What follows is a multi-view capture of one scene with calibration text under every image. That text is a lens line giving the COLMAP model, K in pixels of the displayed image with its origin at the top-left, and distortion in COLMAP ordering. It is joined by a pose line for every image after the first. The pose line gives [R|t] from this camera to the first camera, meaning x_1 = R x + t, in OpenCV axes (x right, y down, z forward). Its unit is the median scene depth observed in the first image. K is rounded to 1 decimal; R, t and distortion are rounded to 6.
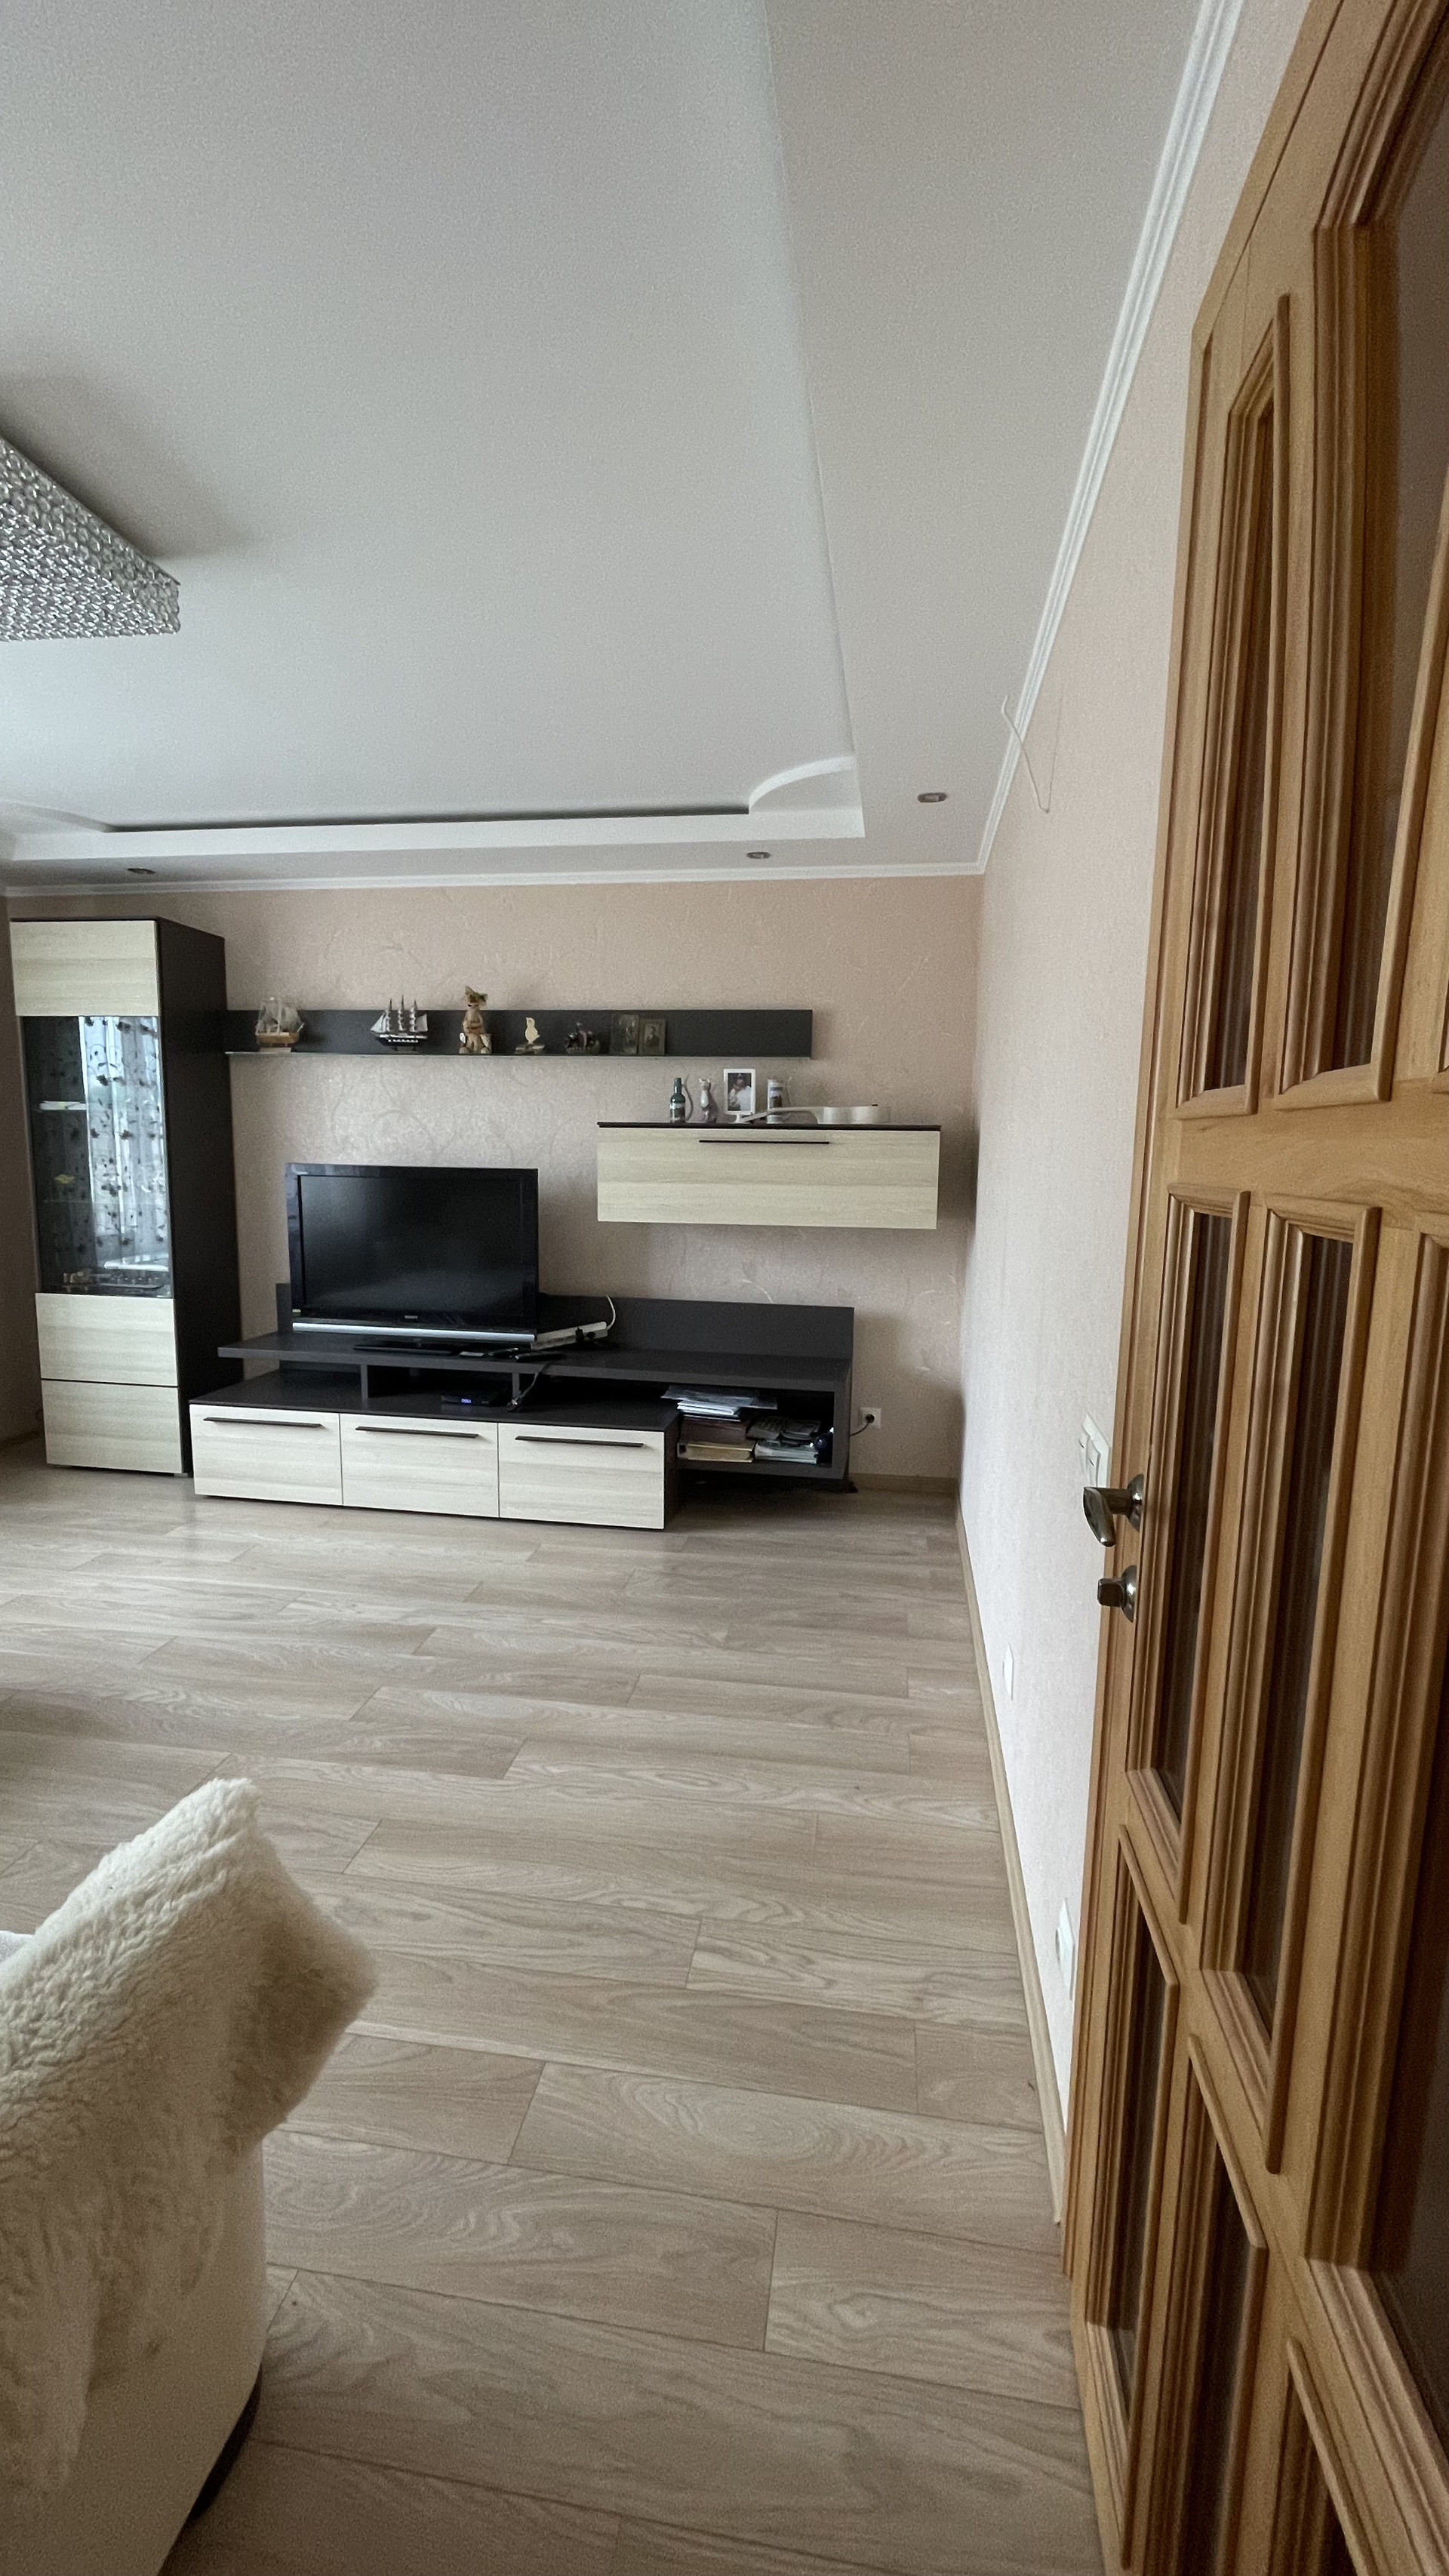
lens RADIAL K [[1036.8, 0, 731.8], [0, 1036.8, 1286.7], [0, 0, 1]] dist [-0.002653, -0.000877]
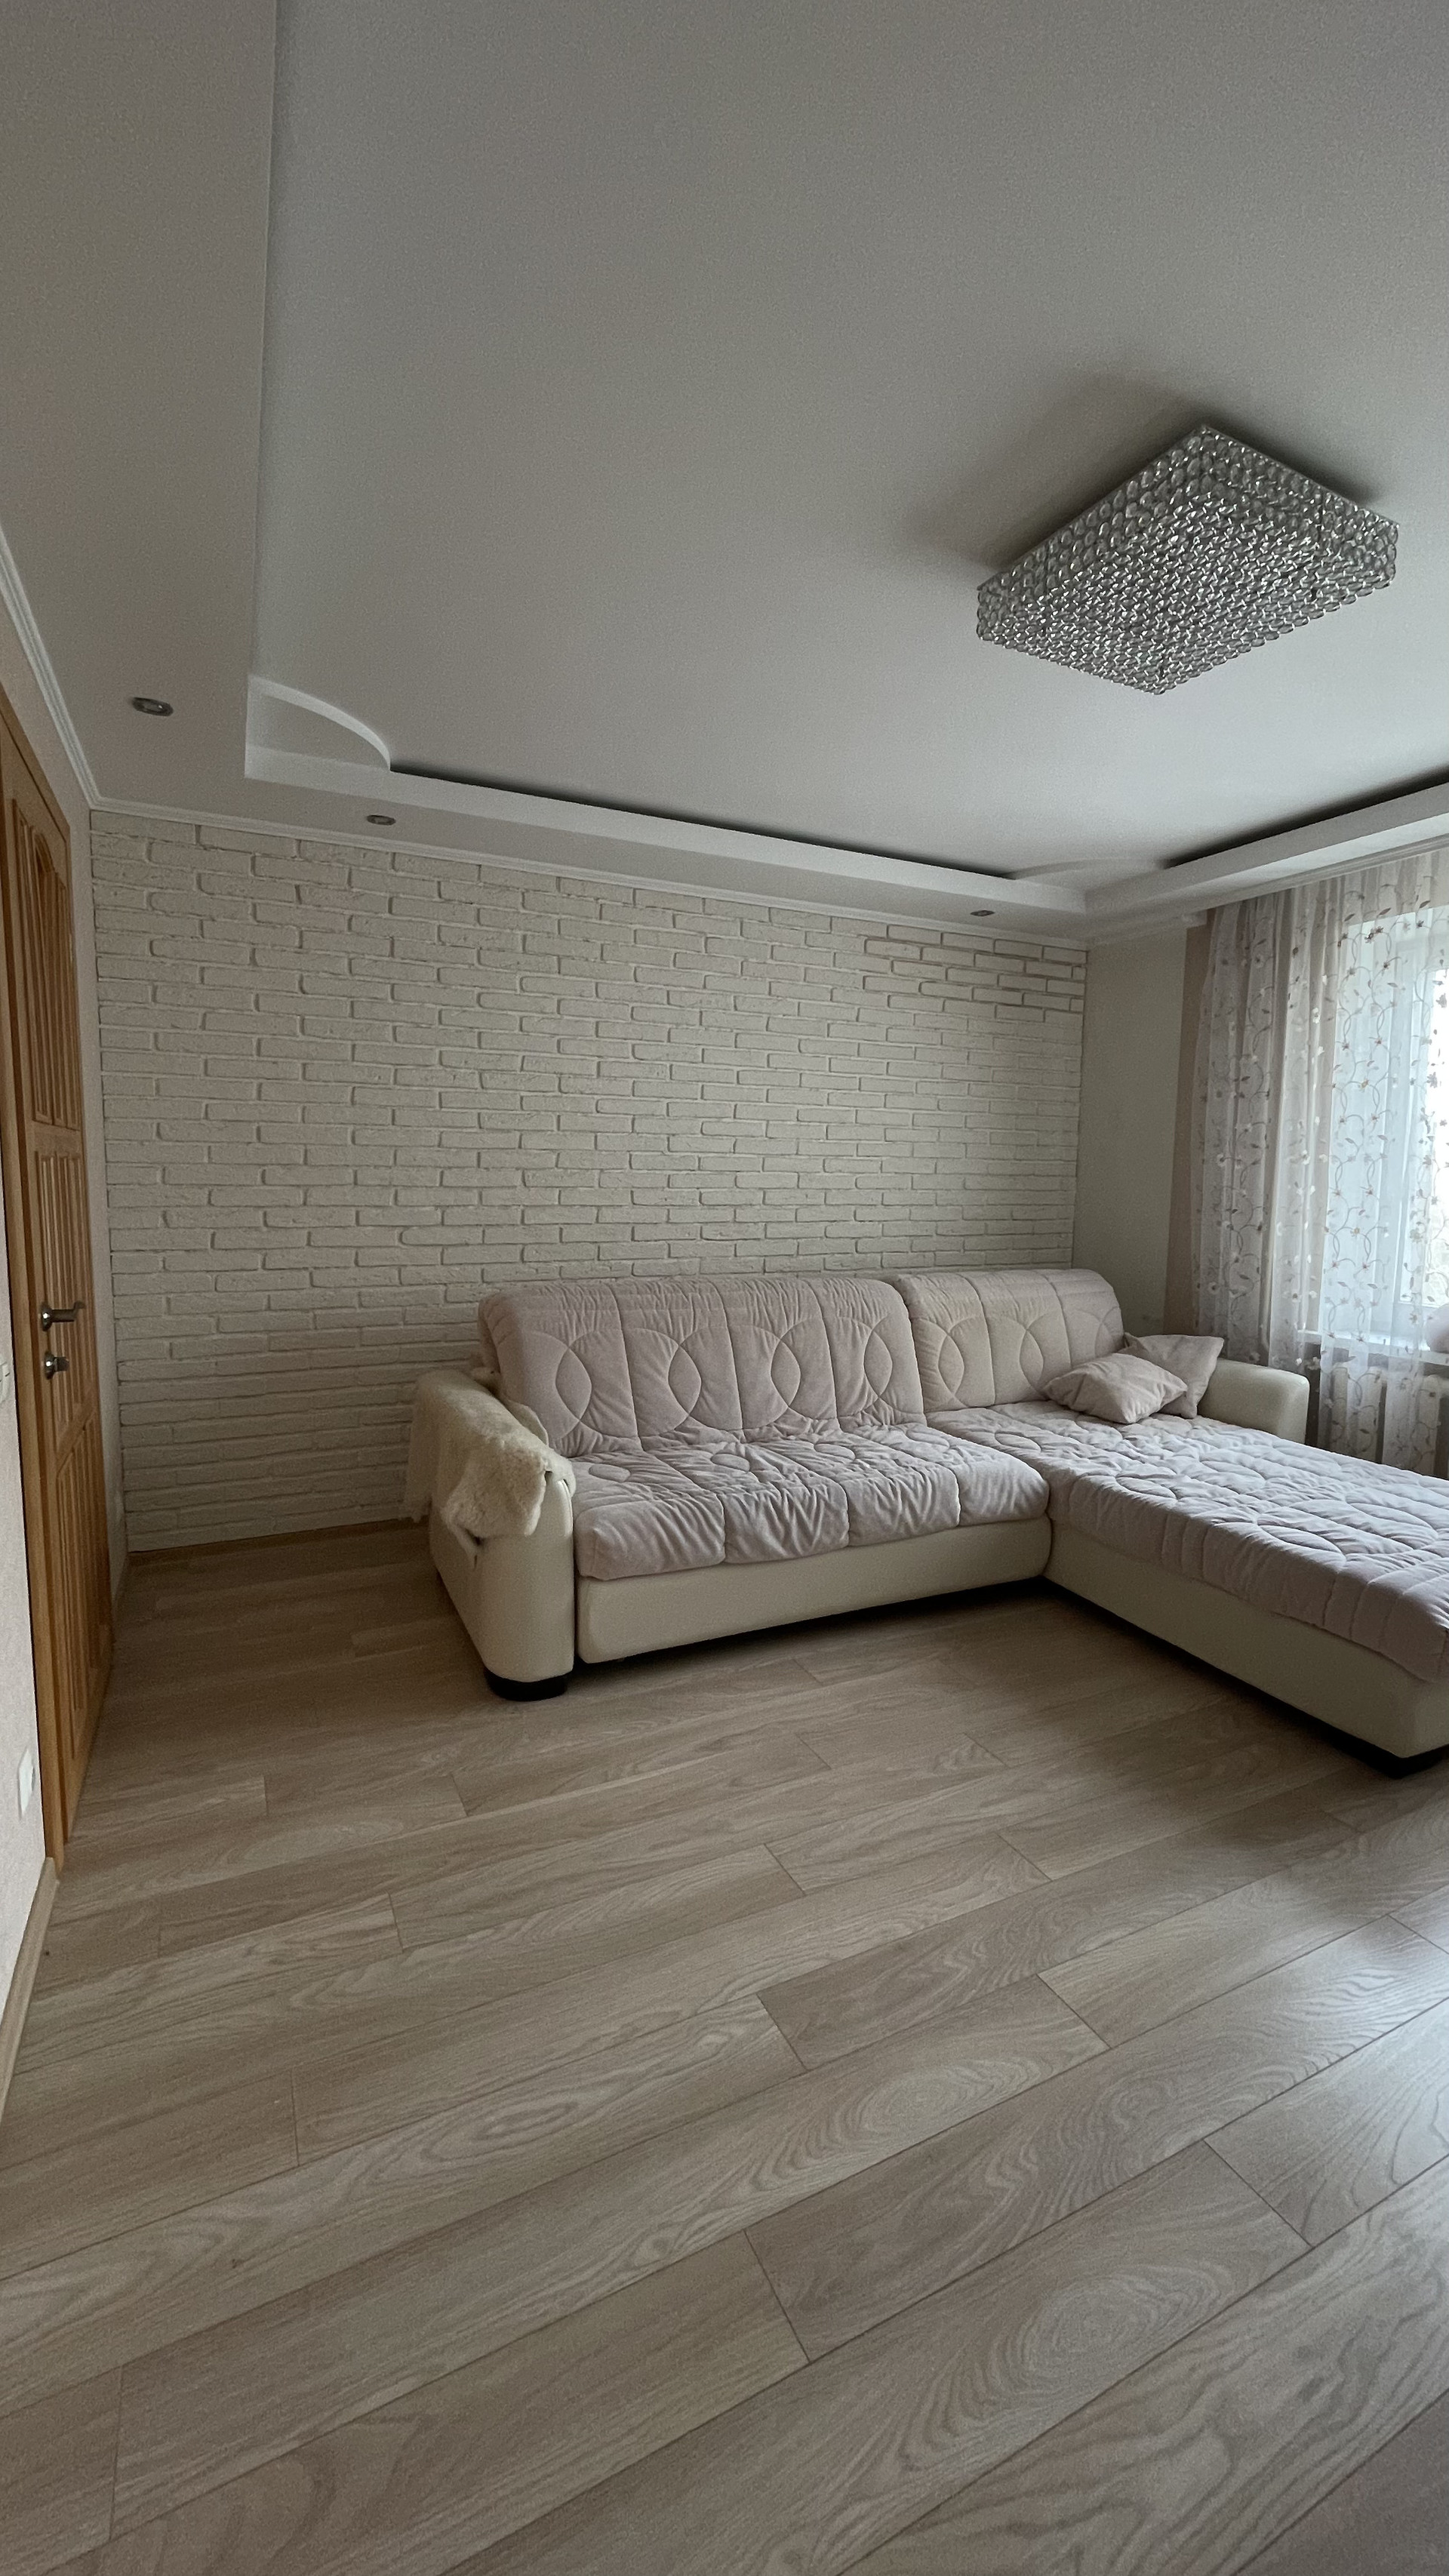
lens RADIAL K [[1036.8, 0, 728.4], [0, 1036.8, 1286.4], [0, 0, 1]] dist [-0.002653, -0.000877]
pose [[-0.821466, 0.037848, -0.569000, 0.120978], [-0.102642, 0.971686, 0.212818, -0.107261], [0.560943, 0.233226, -0.794322, 0.887345]]
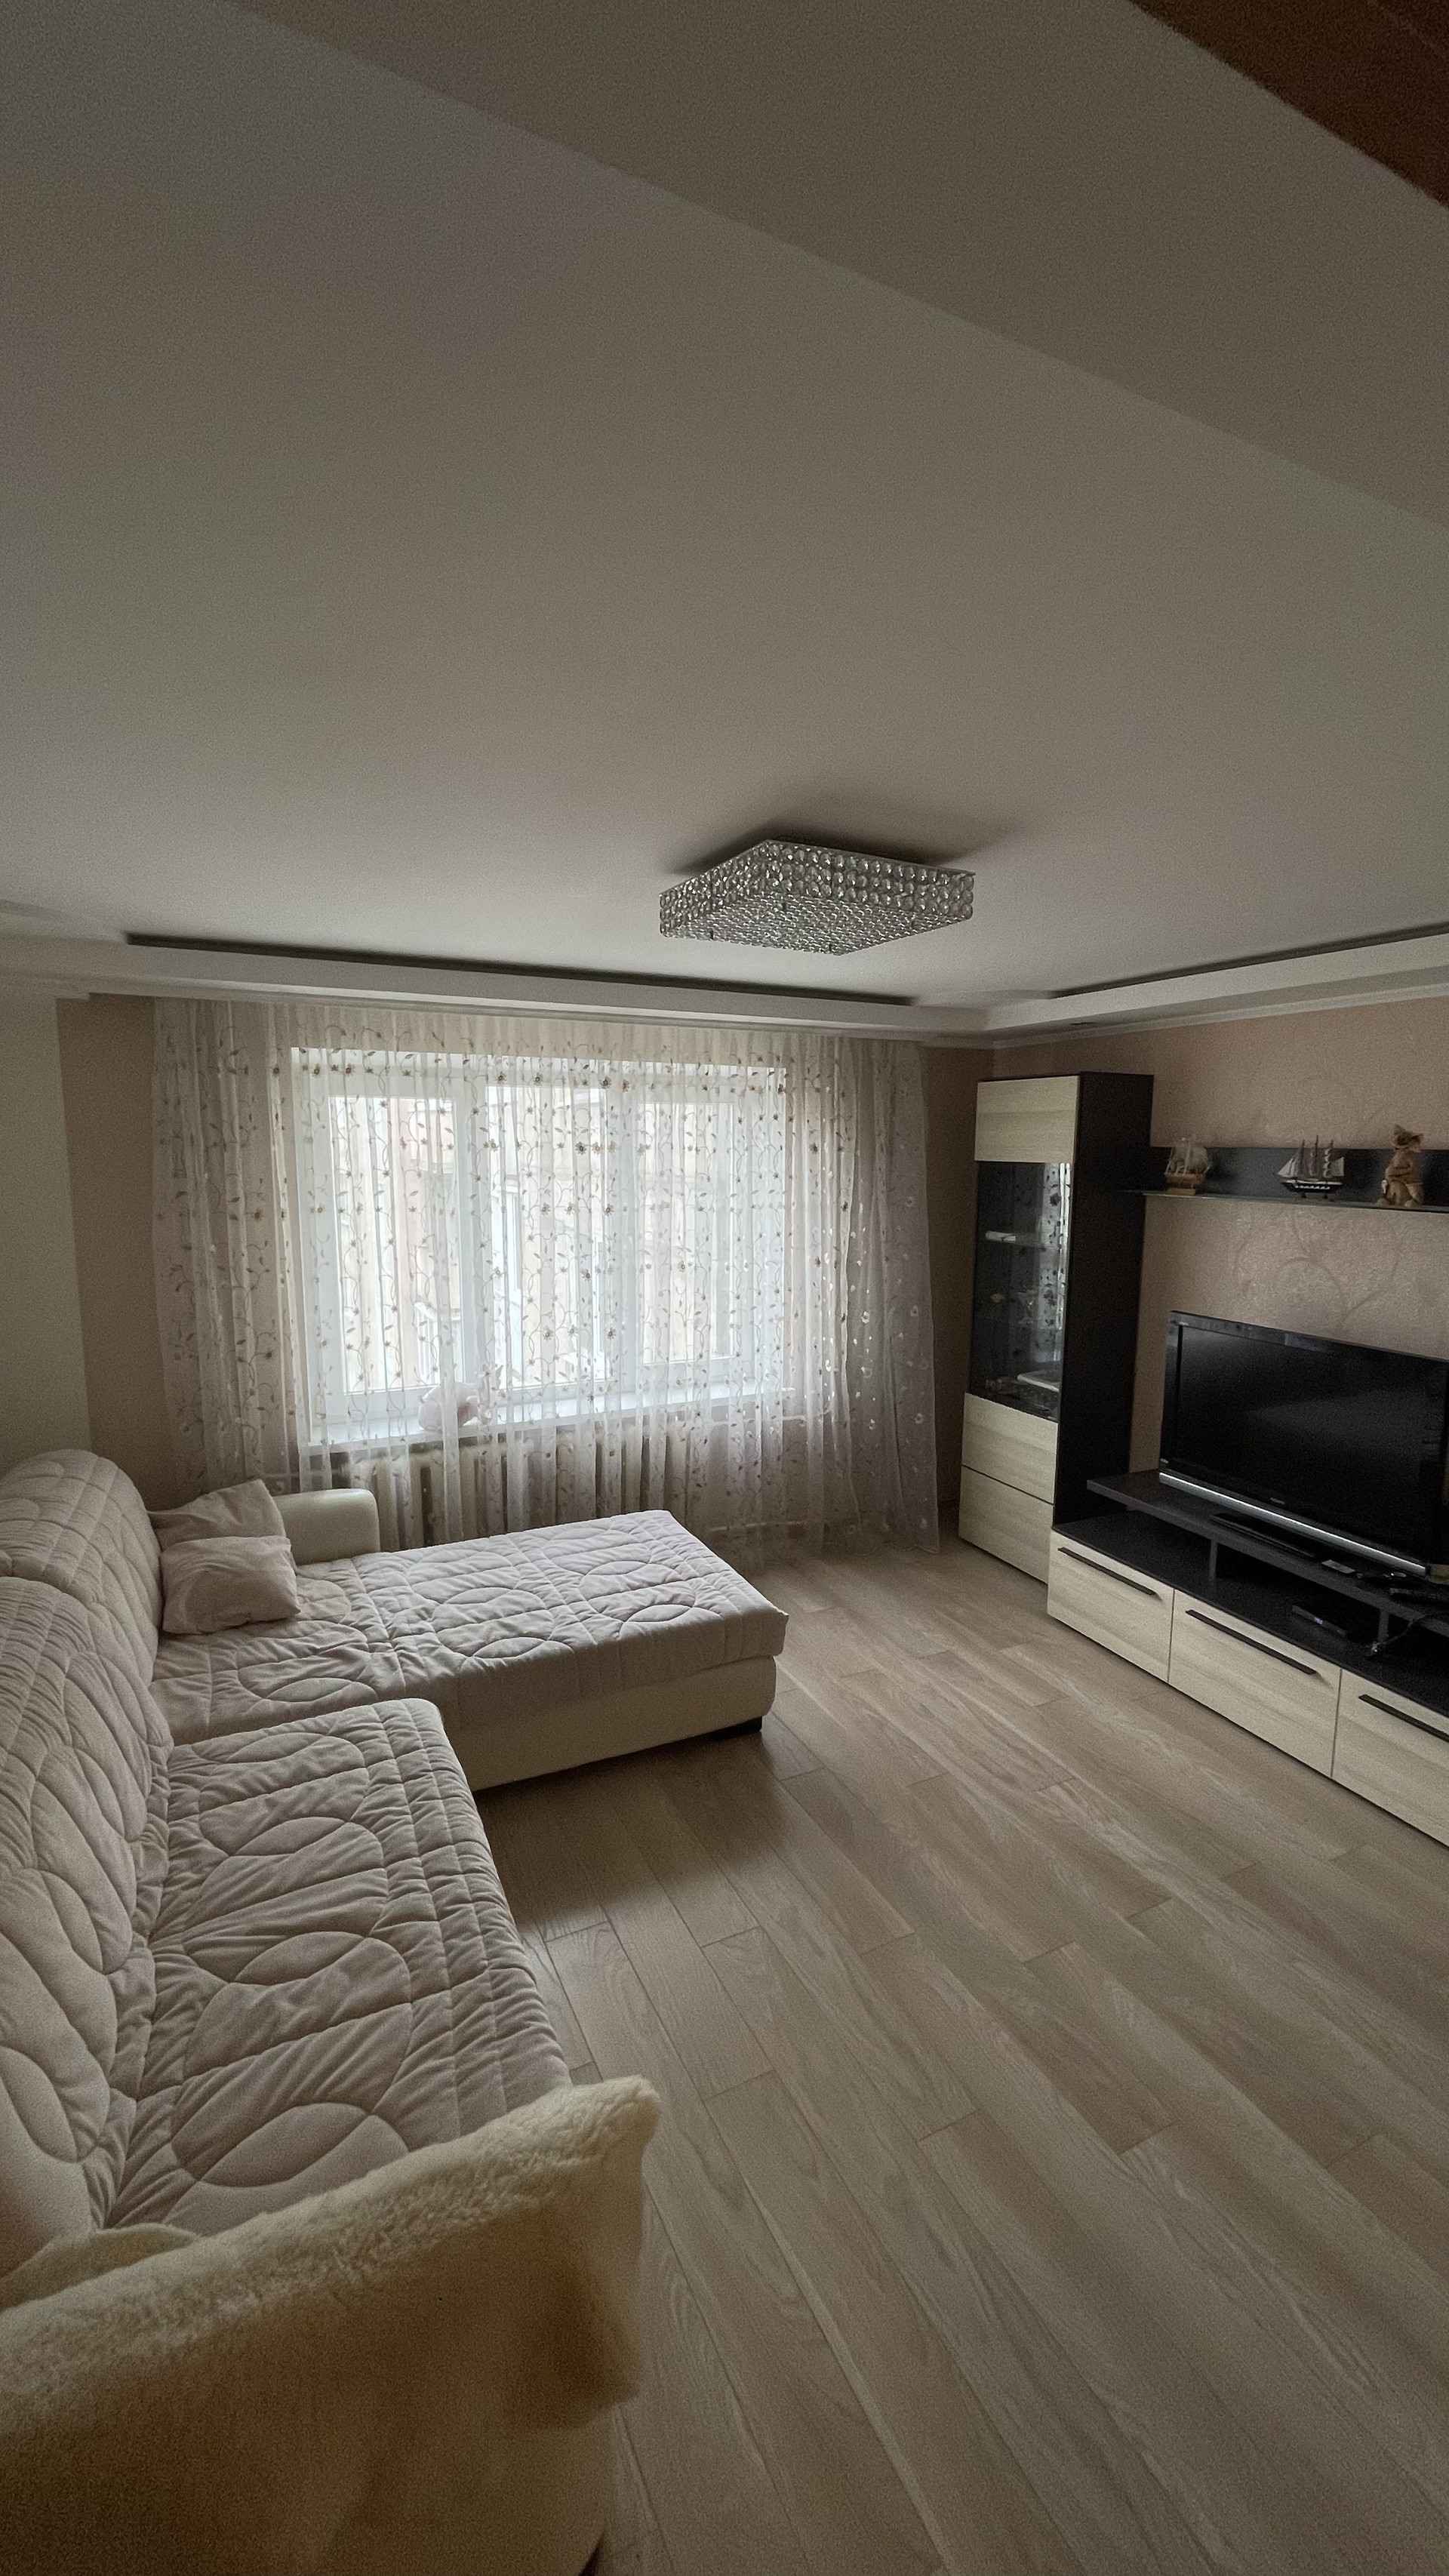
lens RADIAL K [[1036.8, 0, 730.5], [0, 1036.8, 1287.2], [0, 0, 1]] dist [-0.002653, -0.000877]
pose [[0.569844, 0.100060, -0.815638, 0.139702], [-0.109013, 0.992991, 0.045655, -0.155426], [0.814490, 0.062899, 0.576758, 0.111618]]
